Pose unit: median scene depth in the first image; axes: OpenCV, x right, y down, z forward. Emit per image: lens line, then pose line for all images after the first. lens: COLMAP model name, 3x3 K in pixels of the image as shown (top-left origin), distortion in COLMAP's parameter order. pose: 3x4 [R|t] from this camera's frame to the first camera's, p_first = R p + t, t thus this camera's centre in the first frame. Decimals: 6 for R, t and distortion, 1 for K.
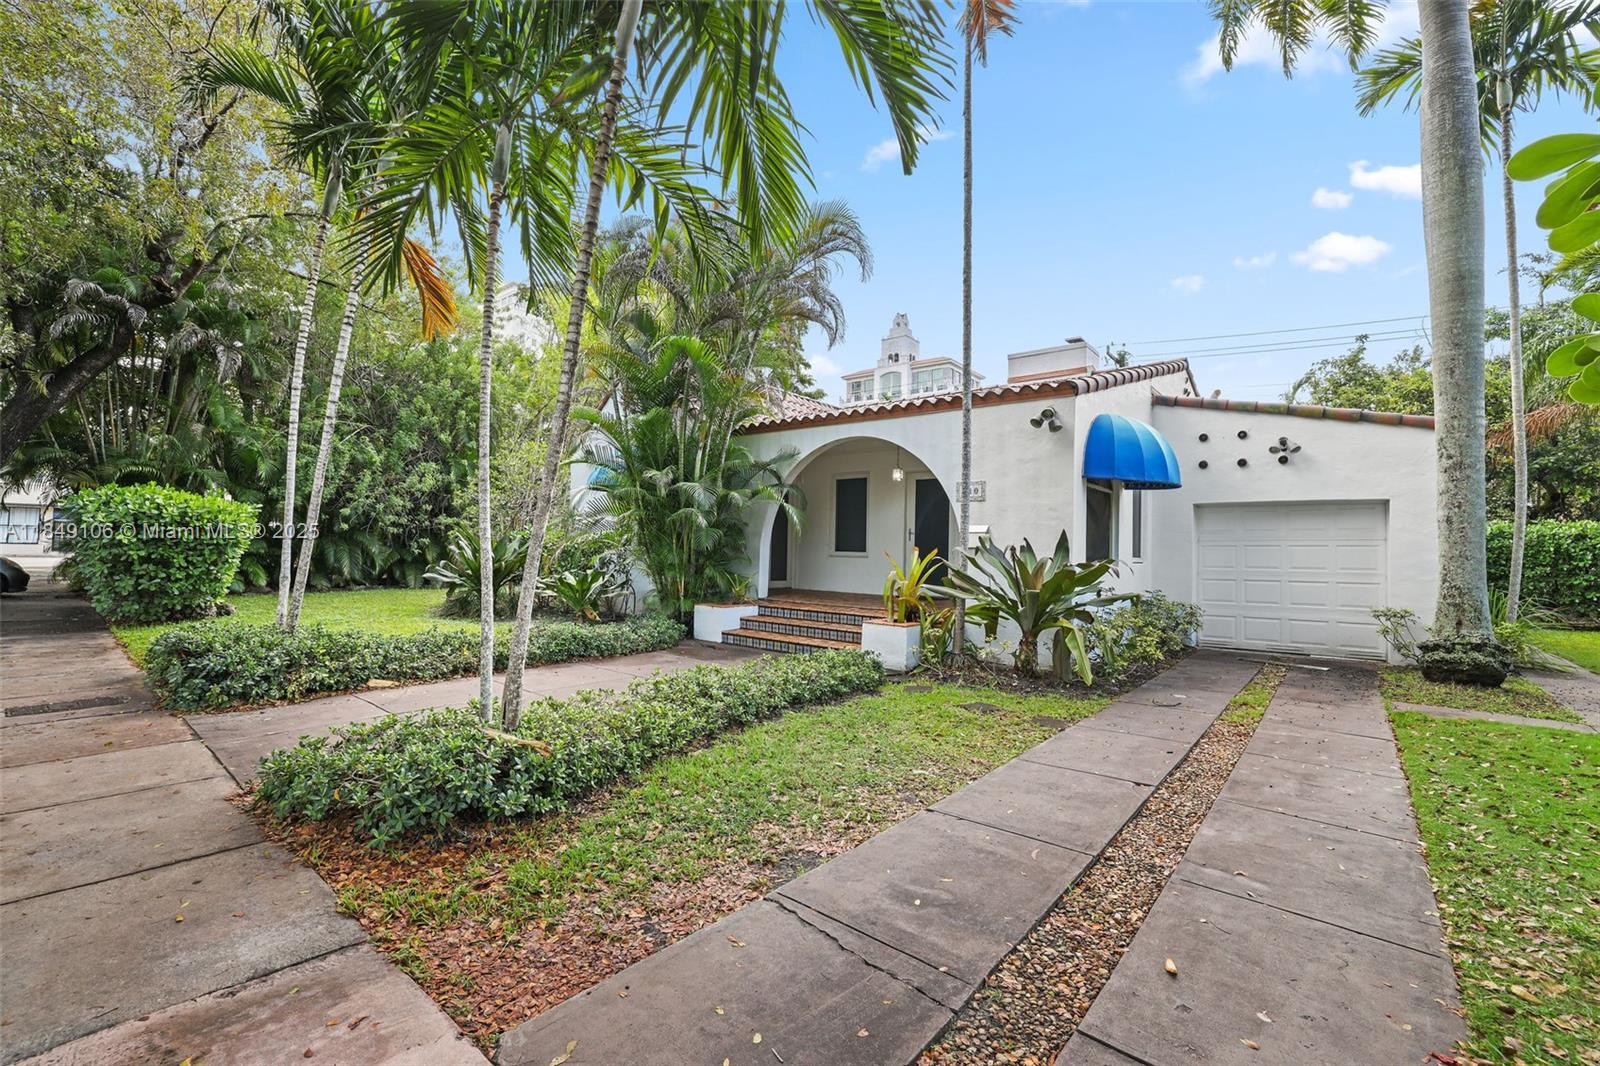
lens RADIAL K [[649.2, 0, 827.4], [0, 649.2, 514.1], [0, 0, 1]] dist [-0.040888, 0.011691]
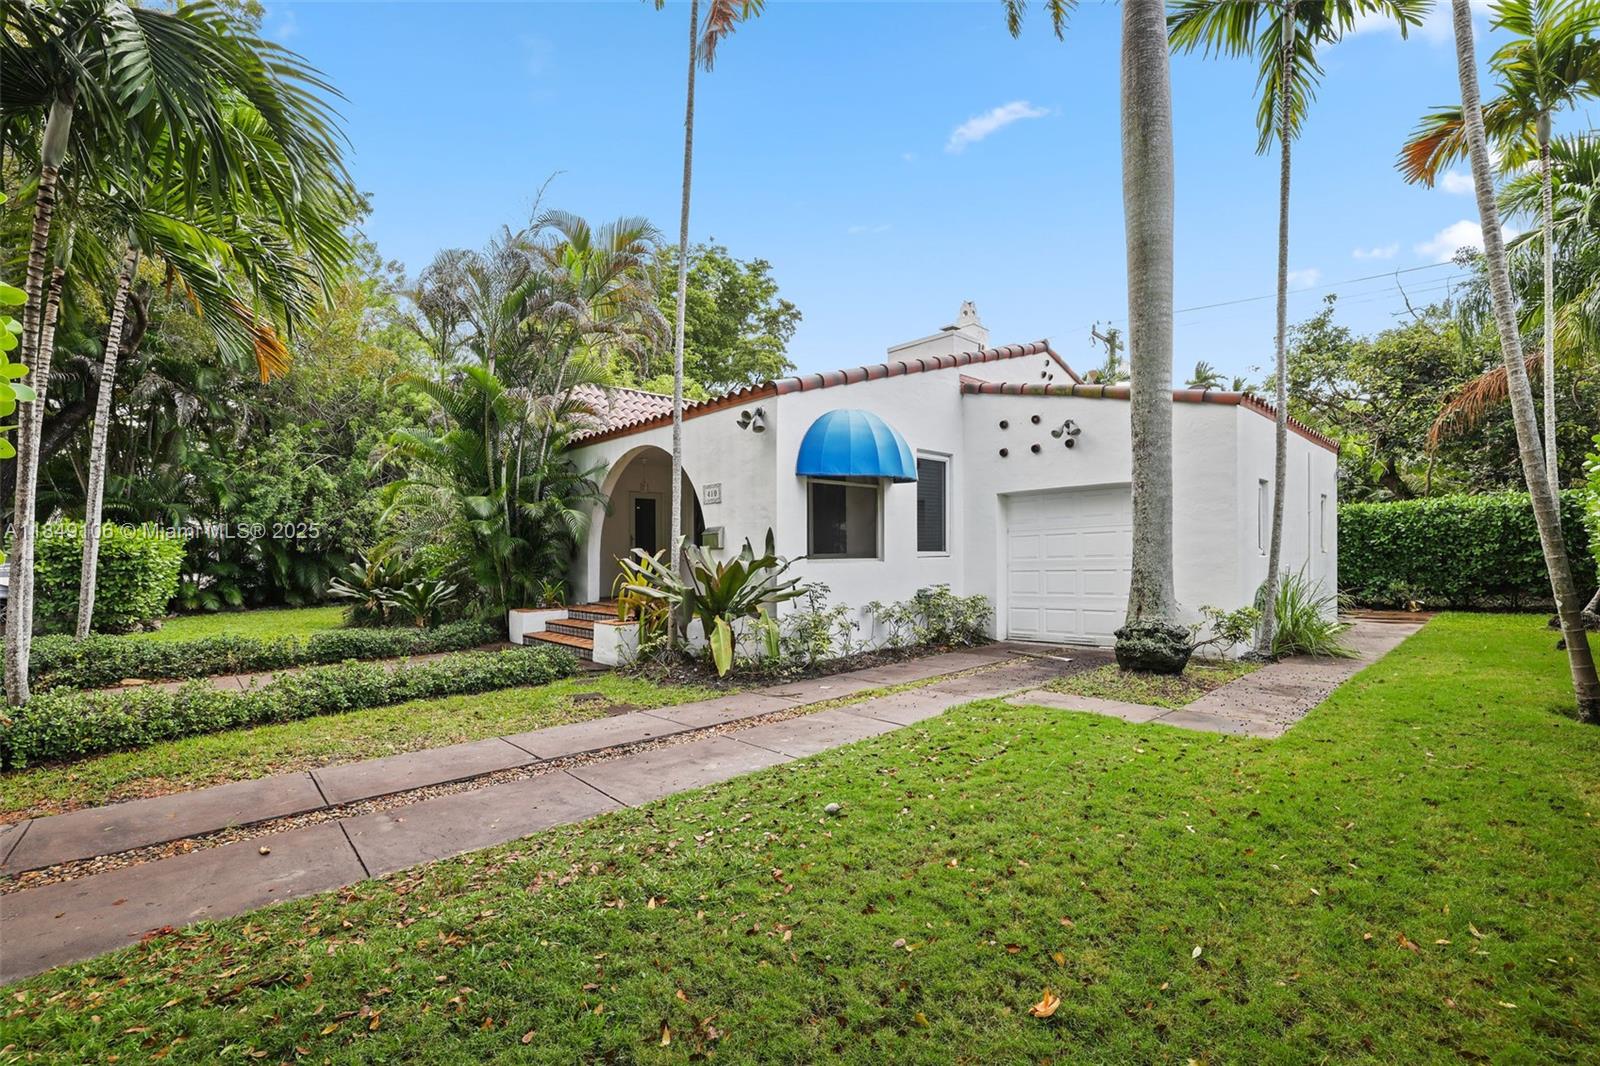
lens RADIAL K [[670.6, 0, 857.7], [0, 670.6, 535.5], [0, 0, 1]] dist [-0.038650, 0.009441]
pose [[0.993251, -0.040874, -0.108544, 0.523646], [0.044034, 0.998668, 0.026876, 0.012178], [0.107301, -0.031474, 0.993728, -0.035847]]
